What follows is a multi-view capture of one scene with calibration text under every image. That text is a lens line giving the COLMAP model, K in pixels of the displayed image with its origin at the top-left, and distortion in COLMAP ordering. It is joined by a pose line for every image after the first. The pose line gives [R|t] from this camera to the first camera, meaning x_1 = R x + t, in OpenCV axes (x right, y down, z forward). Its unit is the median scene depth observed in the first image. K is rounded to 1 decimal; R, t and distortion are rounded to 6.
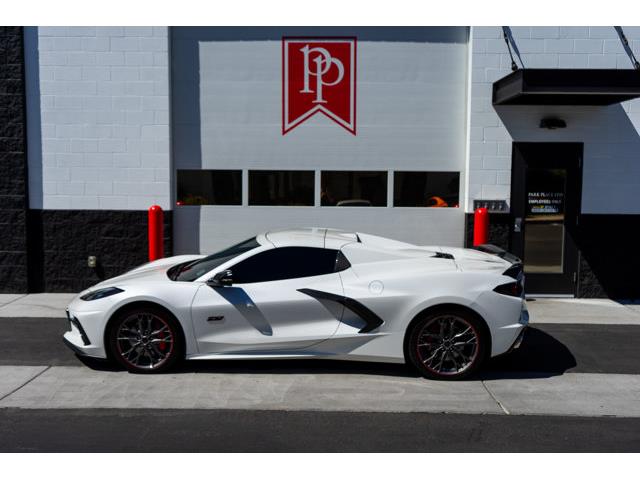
lens RADIAL K [[685.6, 0, 319.6], [0, 685.6, 240.7], [0, 0, 1]] dist [-0.003239, 0.003941]
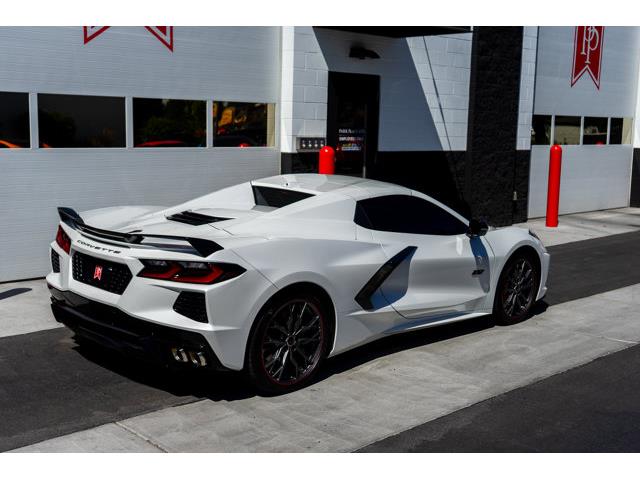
lens RADIAL K [[832.2, 0, 319.3], [0, 832.2, 239.7], [0, 0, 1]] dist [0.007967, 0.024642]
pose [[0.702668, -0.091963, 0.705550, -0.544500], [0.048546, 0.995498, 0.081407, -0.016886], [-0.709860, -0.022951, 0.703969, 0.266961]]
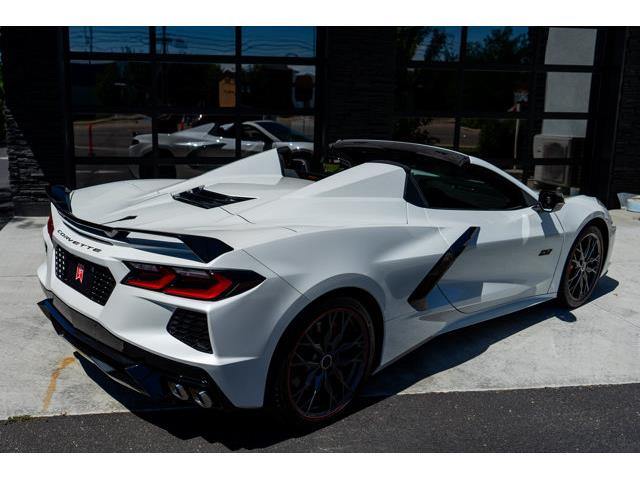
lens RADIAL K [[631.8, 0, 271.6], [0, 631.8, 239.9], [0, 0, 1]] dist [-0.010782, 0.006213]
pose [[0.774090, -0.154985, 0.613811, -0.375747], [0.067632, 0.984267, 0.163233, -0.021389], [-0.629452, -0.084844, 0.772393, 0.450567]]
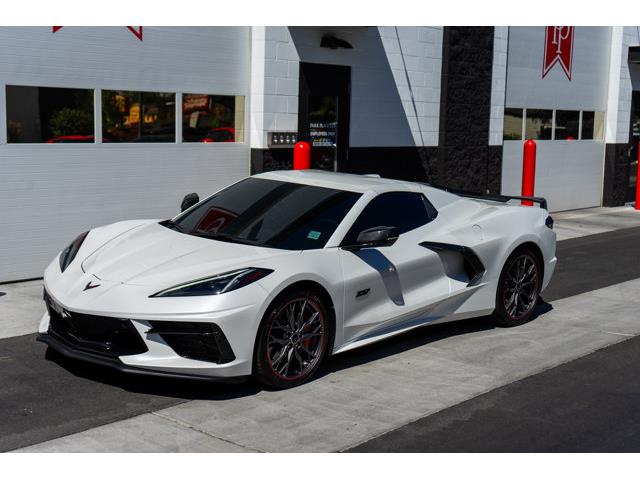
lens RADIAL K [[964.9, 0, 319.5], [0, 964.9, 241.2], [0, 0, 1]] dist [0.006877, 0.012417]
pose [[0.638862, -0.091798, 0.763825, -0.666133], [0.051577, 0.995732, 0.076530, -0.016986], [-0.767591, -0.009496, 0.640870, 0.247560]]
